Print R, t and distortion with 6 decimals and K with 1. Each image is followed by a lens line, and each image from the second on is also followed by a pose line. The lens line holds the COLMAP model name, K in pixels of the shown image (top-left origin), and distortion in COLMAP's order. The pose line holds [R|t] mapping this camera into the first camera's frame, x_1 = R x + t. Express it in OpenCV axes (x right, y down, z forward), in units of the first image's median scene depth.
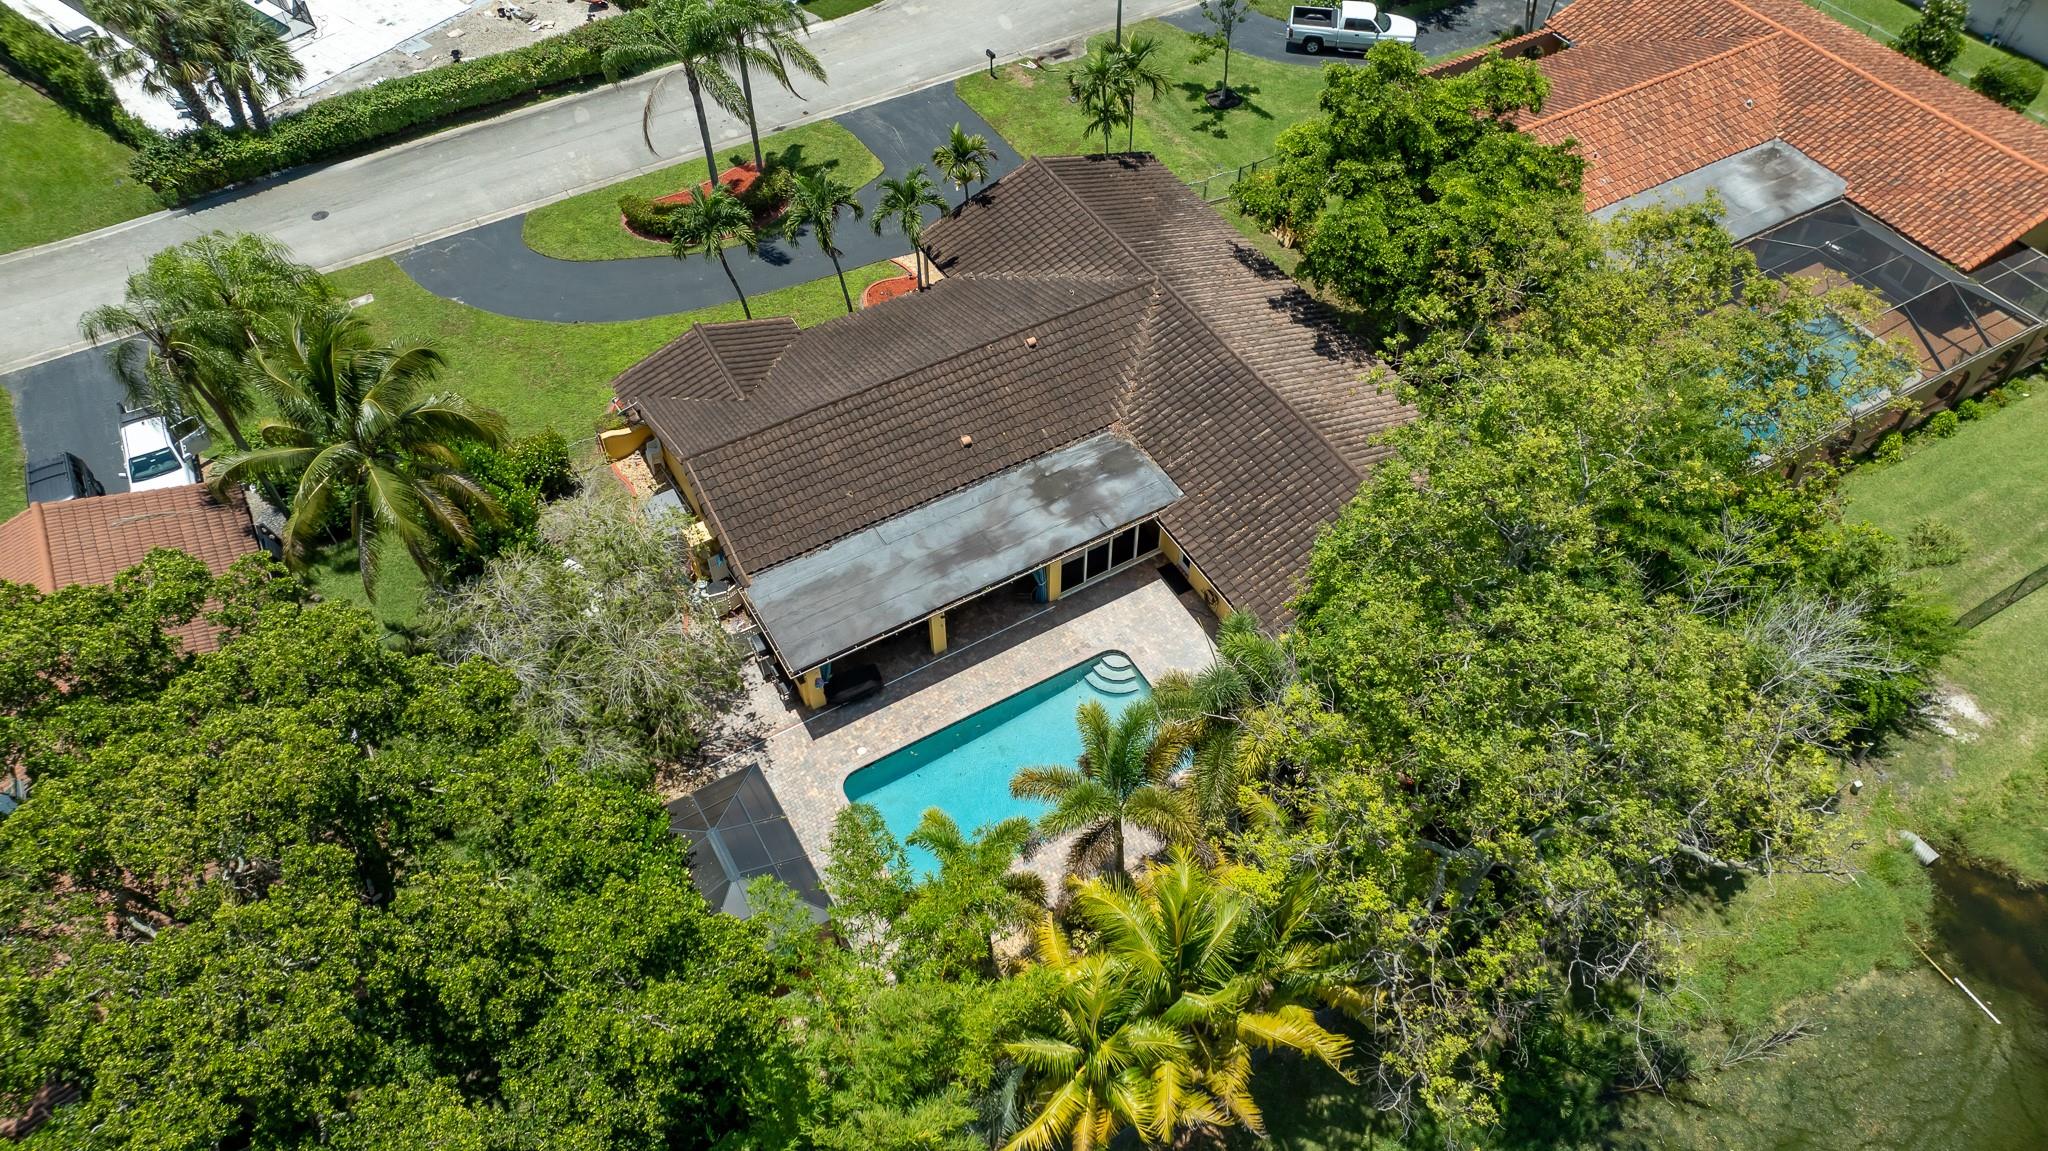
lens RADIAL K [[1449.0, 0, 1024.0], [0, 1449.0, 575.5], [0, 0, 1]] dist [-0.050879, 0.061576]
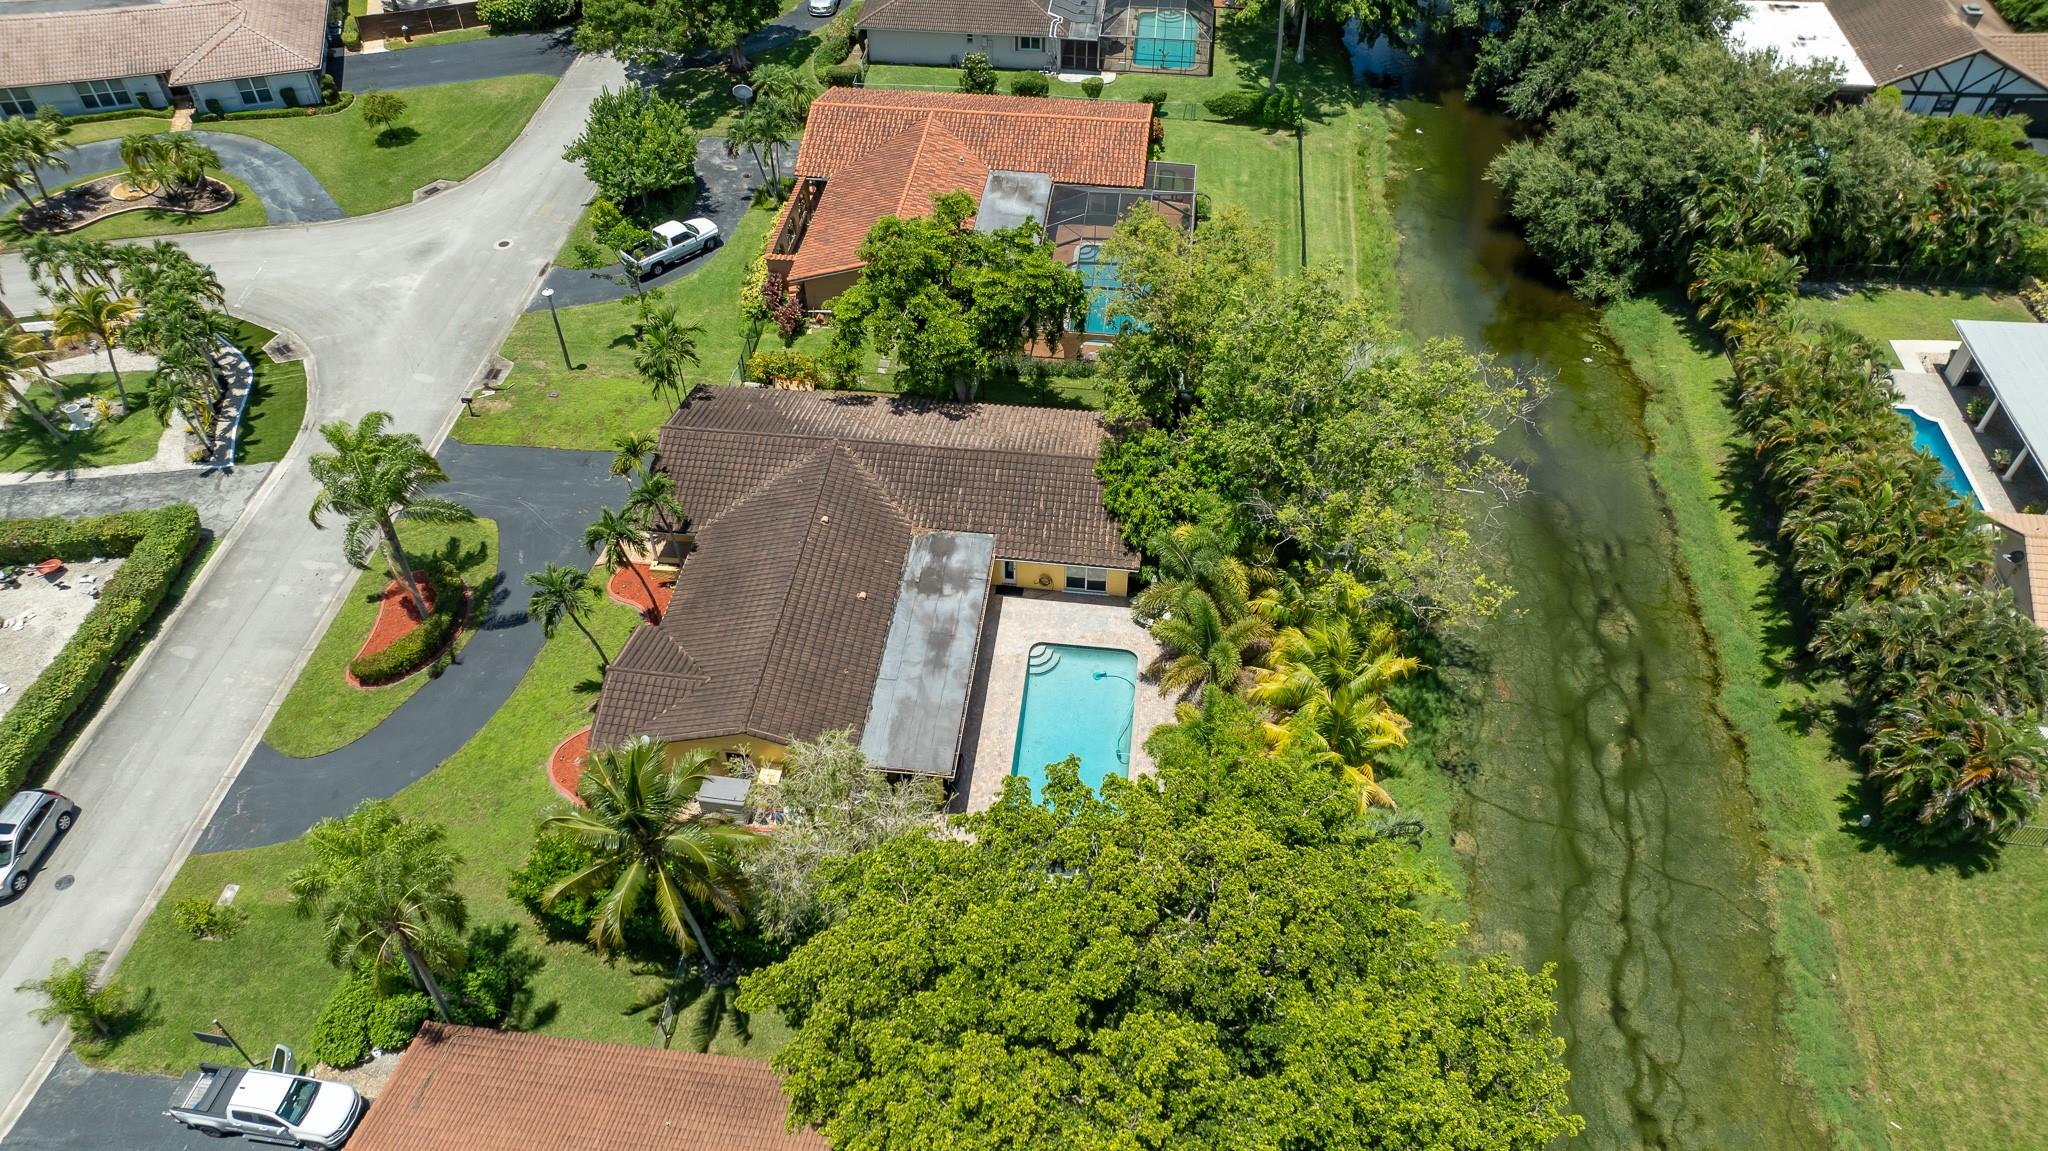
lens RADIAL K [[1449.0, 0, 1024.0], [0, 1449.0, 575.5], [0, 0, 1]] dist [-0.050879, 0.061576]
pose [[0.597883, -0.568268, 0.565338, -0.634128], [0.612509, 0.778833, 0.135101, -0.179131], [-0.517077, 0.265500, 0.813720, -0.161696]]
